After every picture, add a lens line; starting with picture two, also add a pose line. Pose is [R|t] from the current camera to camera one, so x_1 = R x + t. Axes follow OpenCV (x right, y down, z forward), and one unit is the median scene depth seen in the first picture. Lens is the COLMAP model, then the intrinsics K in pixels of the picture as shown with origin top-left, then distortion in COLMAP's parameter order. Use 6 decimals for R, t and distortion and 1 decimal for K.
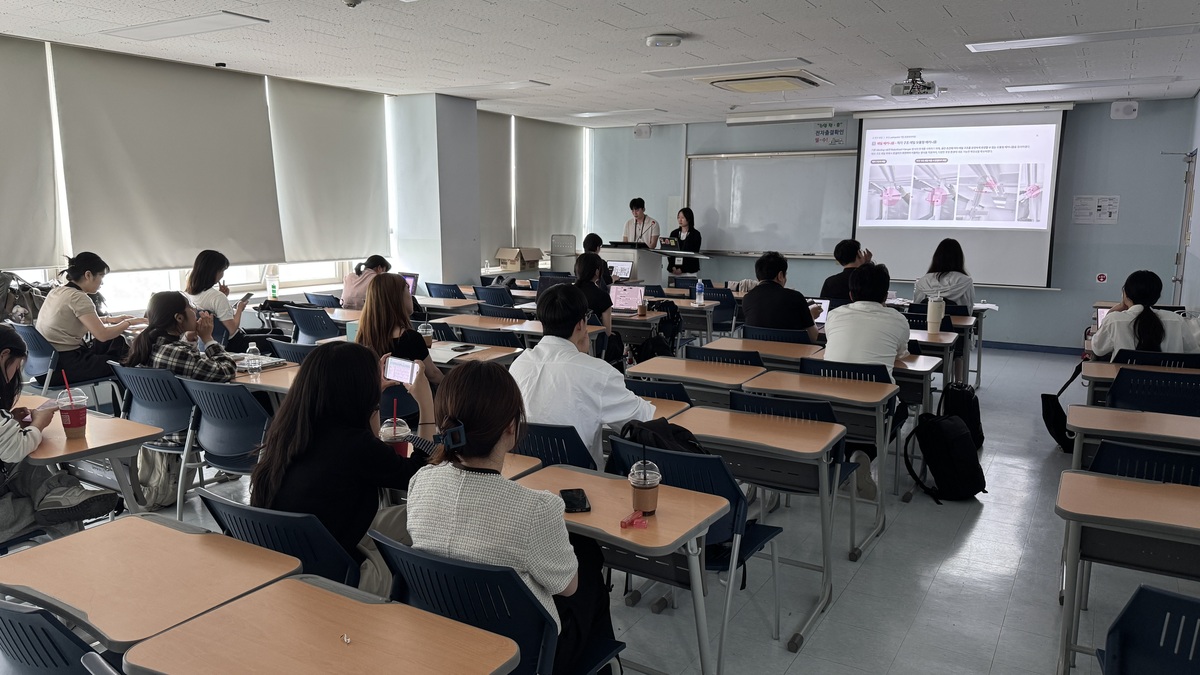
lens RADIAL K [[860.3, 0, 573.6], [0, 860.3, 371.0], [0, 0, 1]] dist [0.044258, -0.082116]
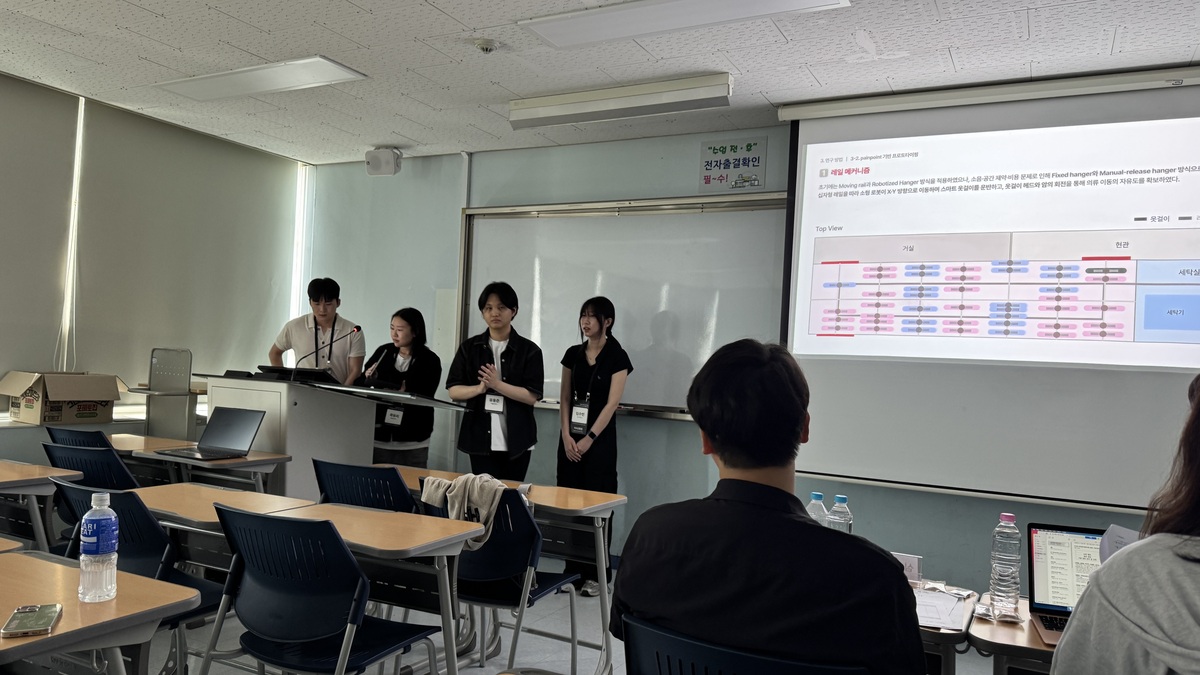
lens RADIAL K [[847.8, 0, 600.0], [0, 847.8, 337.5], [0, 0, 1]] dist [0.044707, -0.064140]
pose [[0.995426, 0.046218, 0.083614, 0.198210], [-0.026962, 0.975521, -0.218247, -0.079235], [-0.091654, 0.214994, 0.972305, 0.598459]]
